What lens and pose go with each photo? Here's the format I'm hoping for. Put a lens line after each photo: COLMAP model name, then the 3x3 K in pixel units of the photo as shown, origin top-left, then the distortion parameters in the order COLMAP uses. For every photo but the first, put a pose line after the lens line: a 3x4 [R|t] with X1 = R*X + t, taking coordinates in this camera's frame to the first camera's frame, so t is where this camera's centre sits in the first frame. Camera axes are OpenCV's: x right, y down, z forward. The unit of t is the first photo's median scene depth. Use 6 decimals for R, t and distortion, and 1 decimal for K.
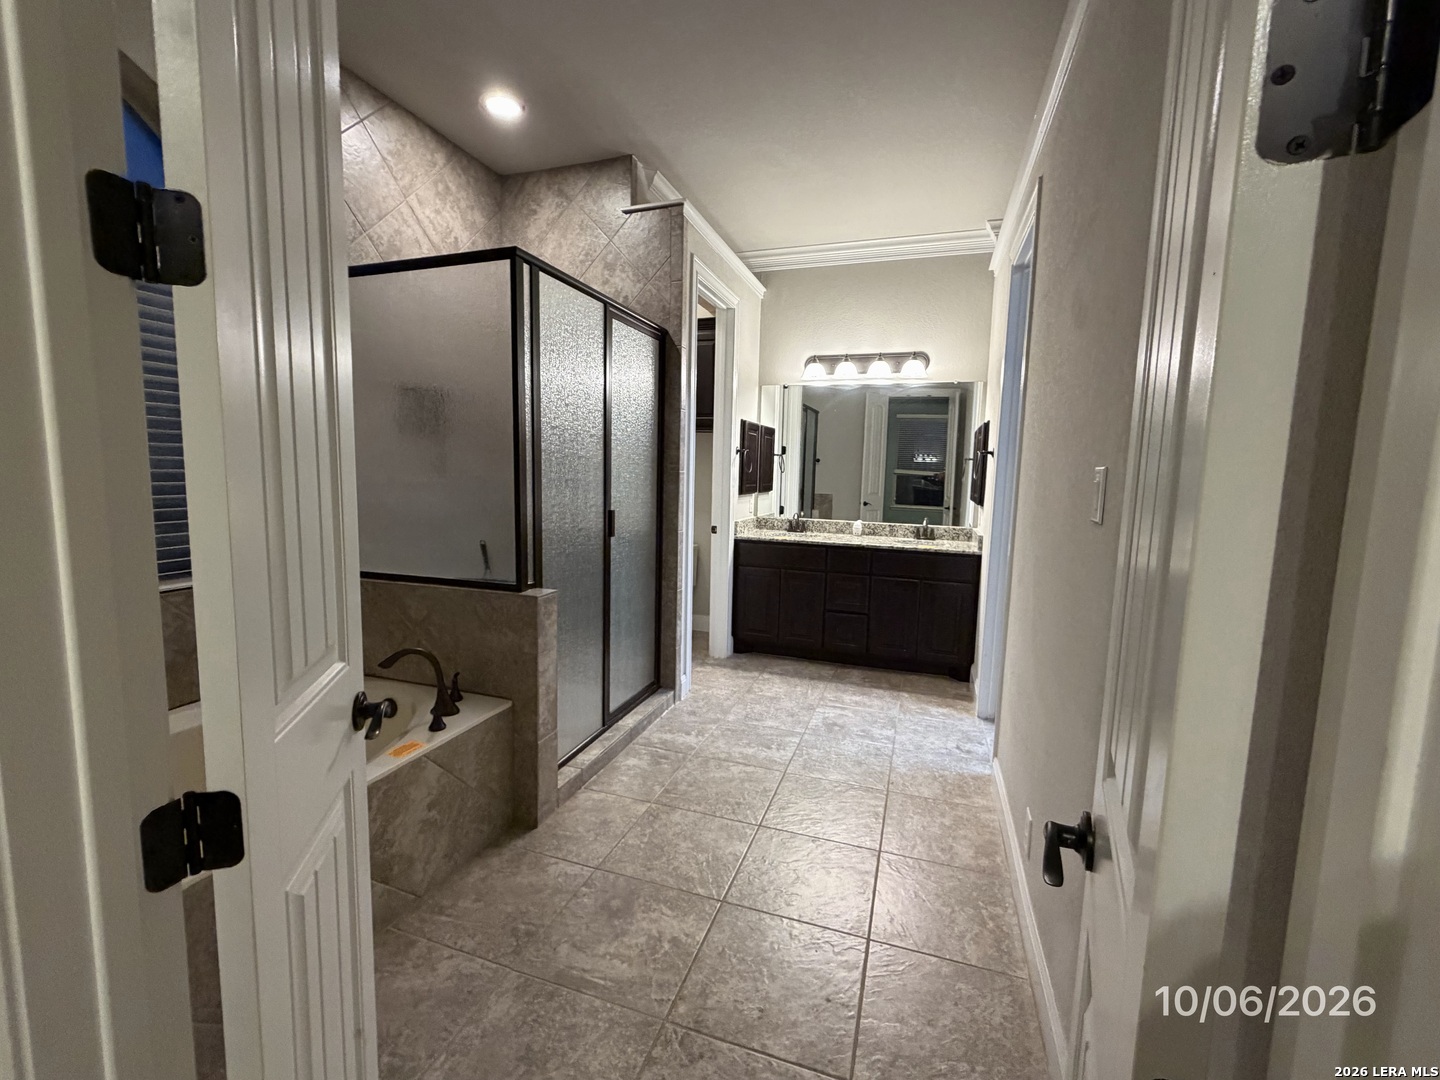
lens RADIAL K [[615.6, 0, 720.0], [0, 615.6, 540.0], [0, 0, 1]] dist [0.001062, -0.000152]
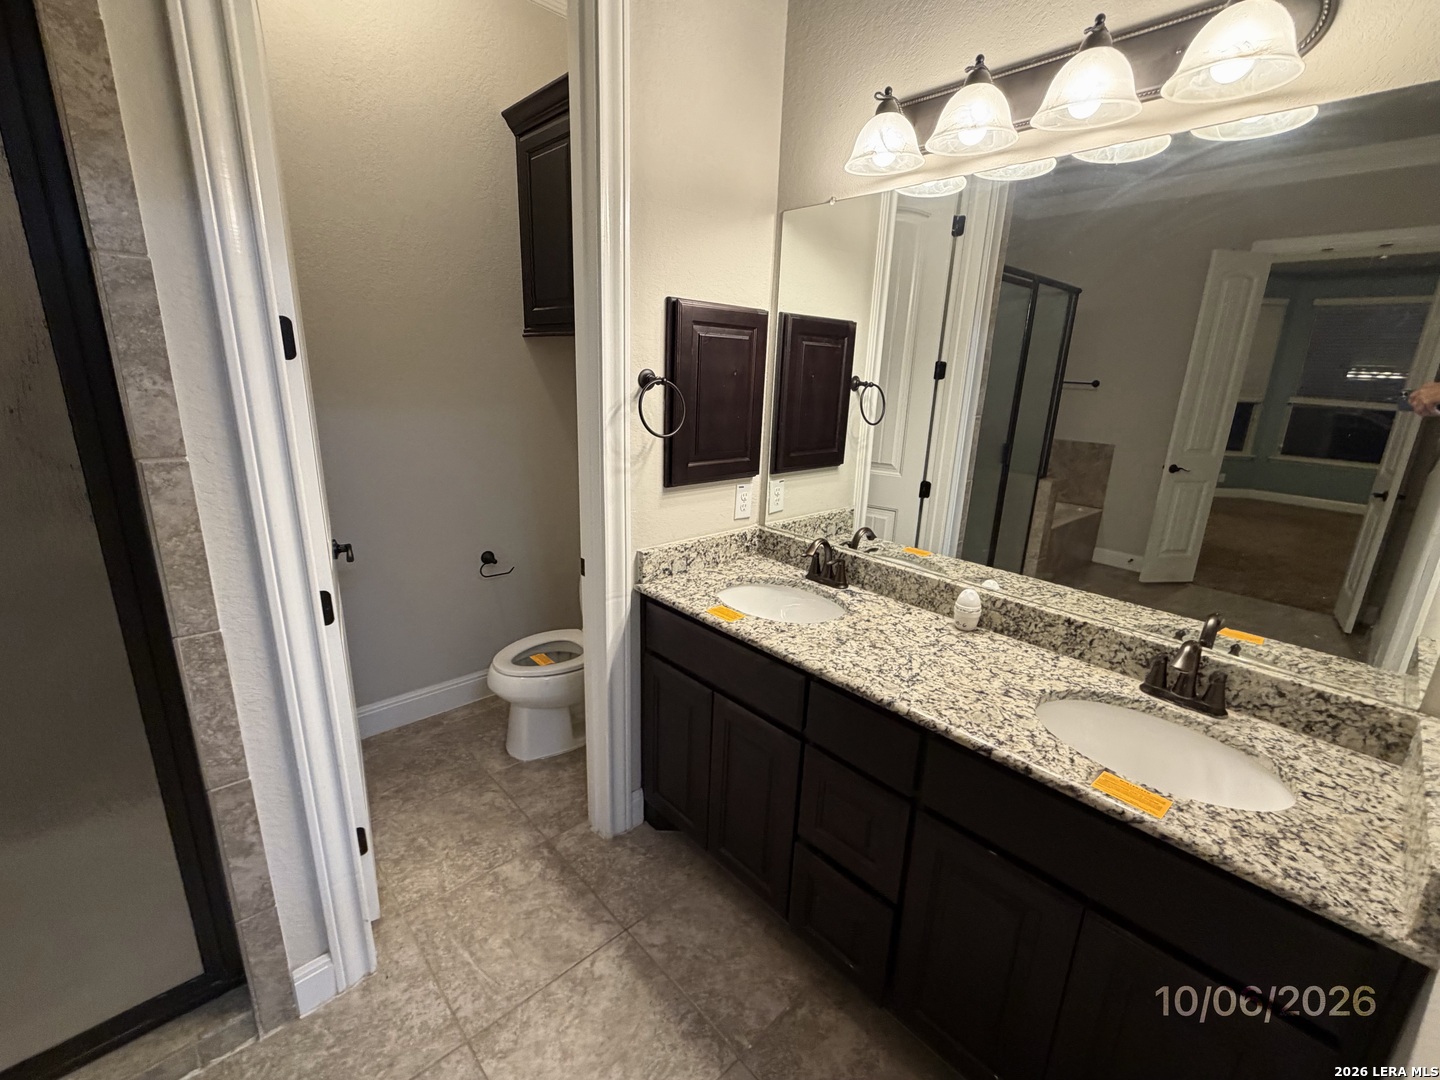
lens RADIAL K [[615.6, 0, 720.0], [0, 615.6, 540.0], [0, 0, 1]] dist [0.001062, -0.000152]
pose [[0.882217, 0.130513, -0.452394, 0.253010], [-0.066127, 0.985637, 0.155394, -0.103134], [0.466177, -0.107176, 0.878176, 0.629422]]
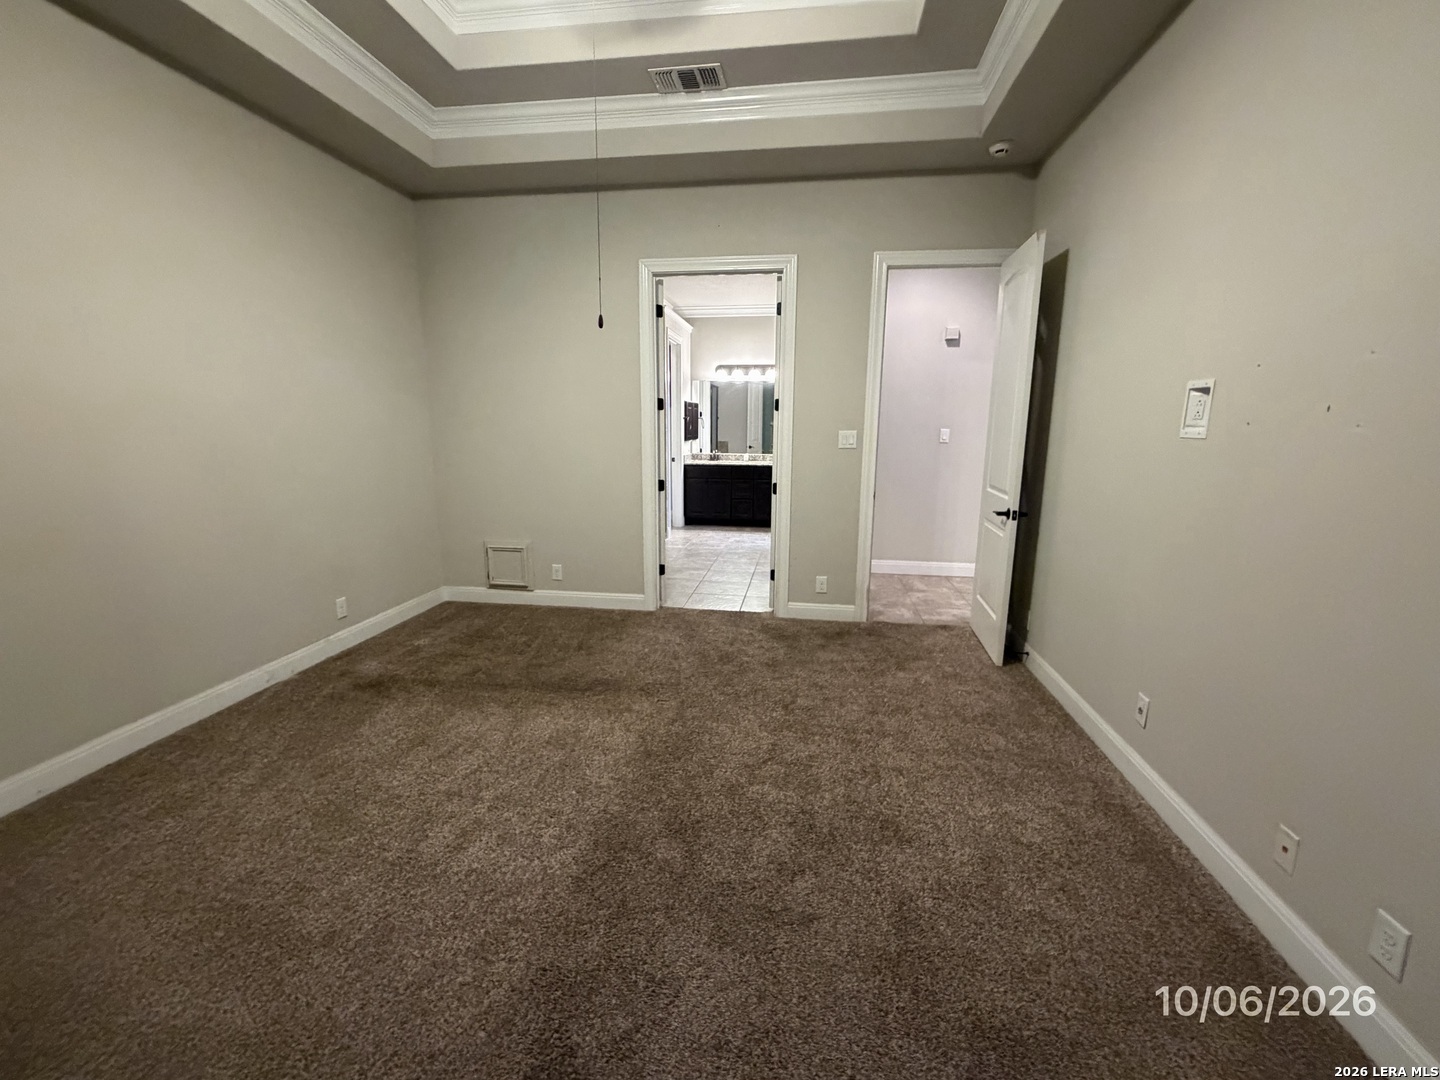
lens RADIAL K [[615.6, 0, 720.0], [0, 615.6, 540.0], [0, 0, 1]] dist [0.001062, -0.000152]
pose [[0.983175, -0.053775, 0.174571, -0.203273], [0.039306, 0.995579, 0.085307, 0.069878], [-0.178387, -0.077010, 0.980942, -0.878677]]
